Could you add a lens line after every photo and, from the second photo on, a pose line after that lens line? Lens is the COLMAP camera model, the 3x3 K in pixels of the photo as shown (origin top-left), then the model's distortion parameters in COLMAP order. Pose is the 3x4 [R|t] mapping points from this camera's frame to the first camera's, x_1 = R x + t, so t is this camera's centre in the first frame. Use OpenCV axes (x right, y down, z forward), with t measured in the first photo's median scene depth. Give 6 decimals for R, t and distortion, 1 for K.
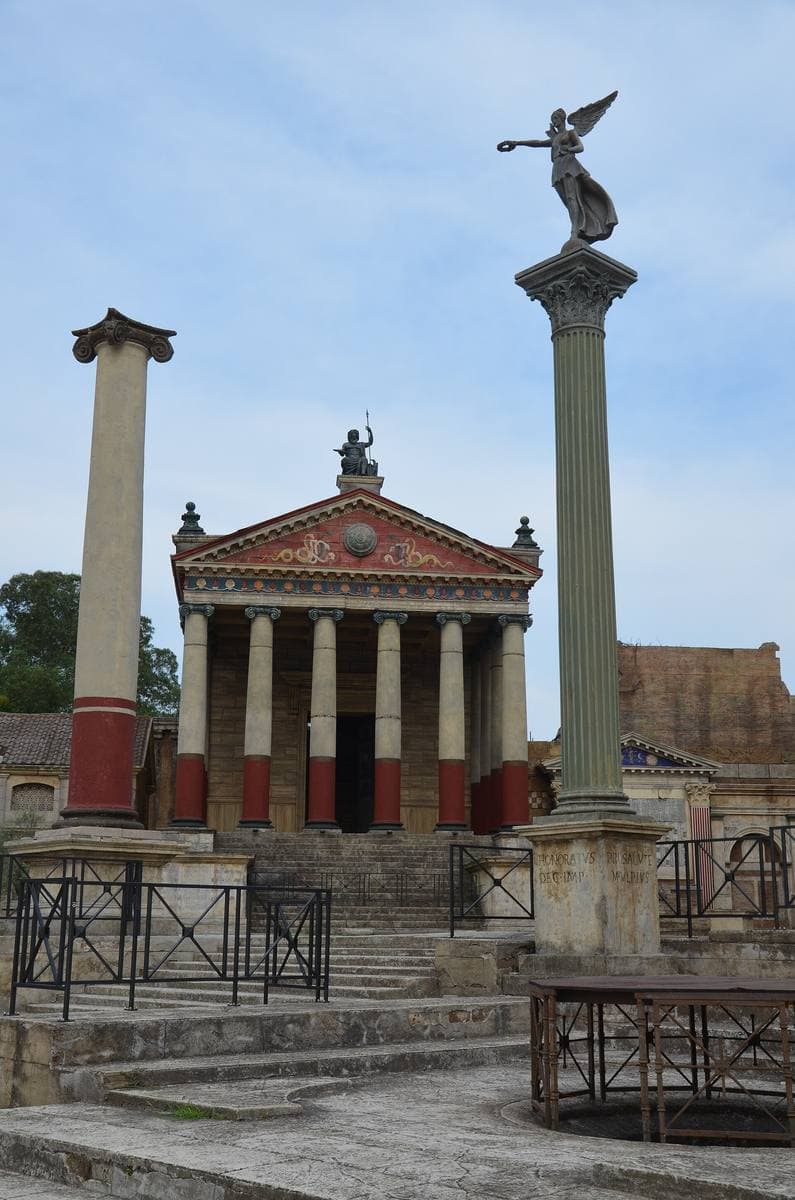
lens RADIAL K [[1398.7, 0, 380.0], [0, 1398.7, 631.1], [0, 0, 1]] dist [0.061503, 0.000000]
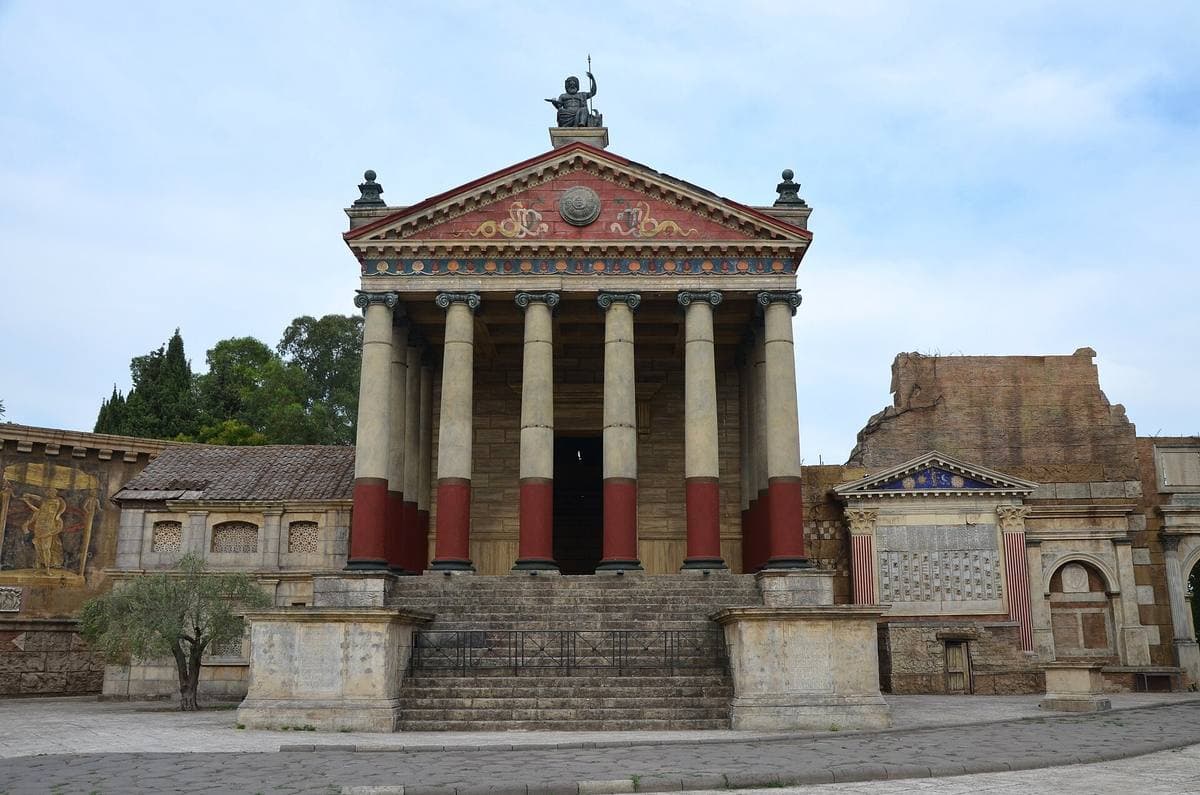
lens RADIAL K [[1086.2, 0, 622.2], [0, 1086.2, 404.5], [0, 0, 1]] dist [-0.045307, 0.016157]
pose [[0.994691, -0.034680, -0.096884, 0.065957], [0.034194, 0.999393, -0.006665, 0.052804], [0.097056, 0.003317, 0.995273, 0.388130]]
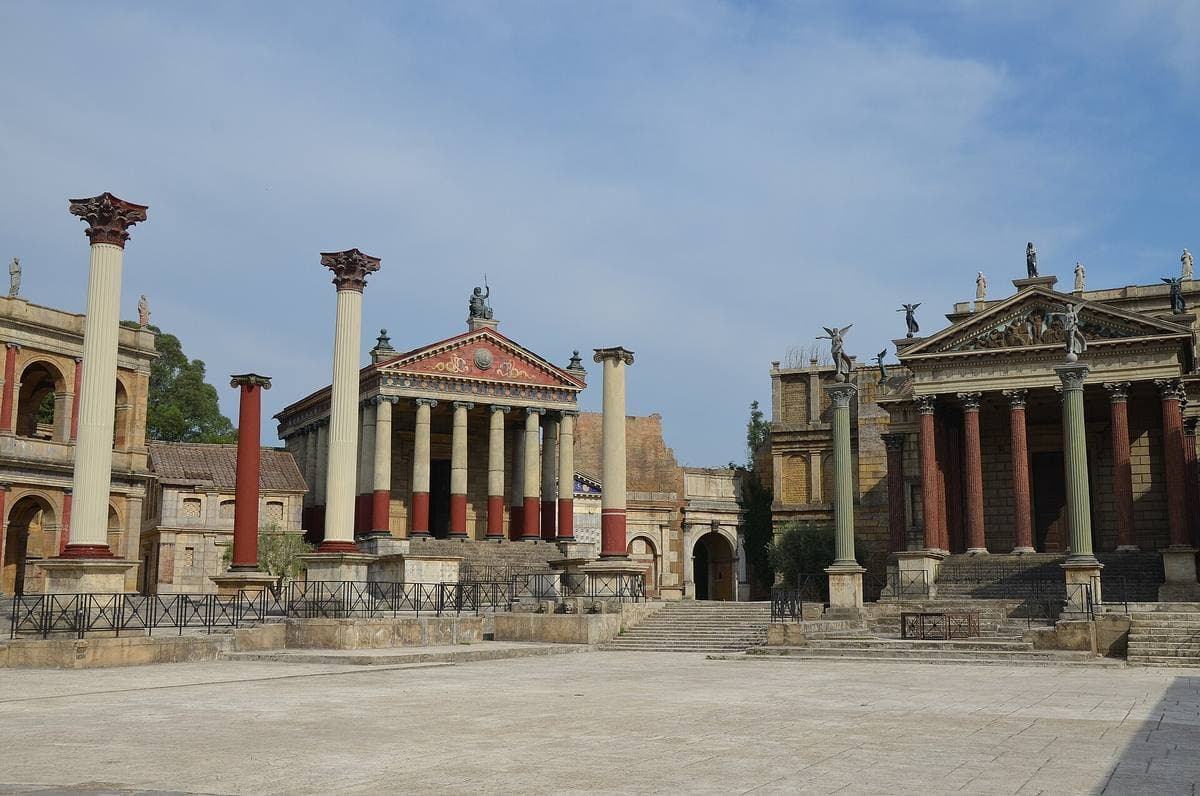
lens RADIAL K [[1398.7, 0, 602.0], [0, 1398.7, 397.4], [0, 0, 1]] dist [0.061503, 0.000000]
pose [[0.921256, 0.054418, 0.385132, -0.507119], [-0.081200, 0.995255, 0.053610, -0.118967], [-0.380387, -0.080661, 0.921303, -0.540027]]
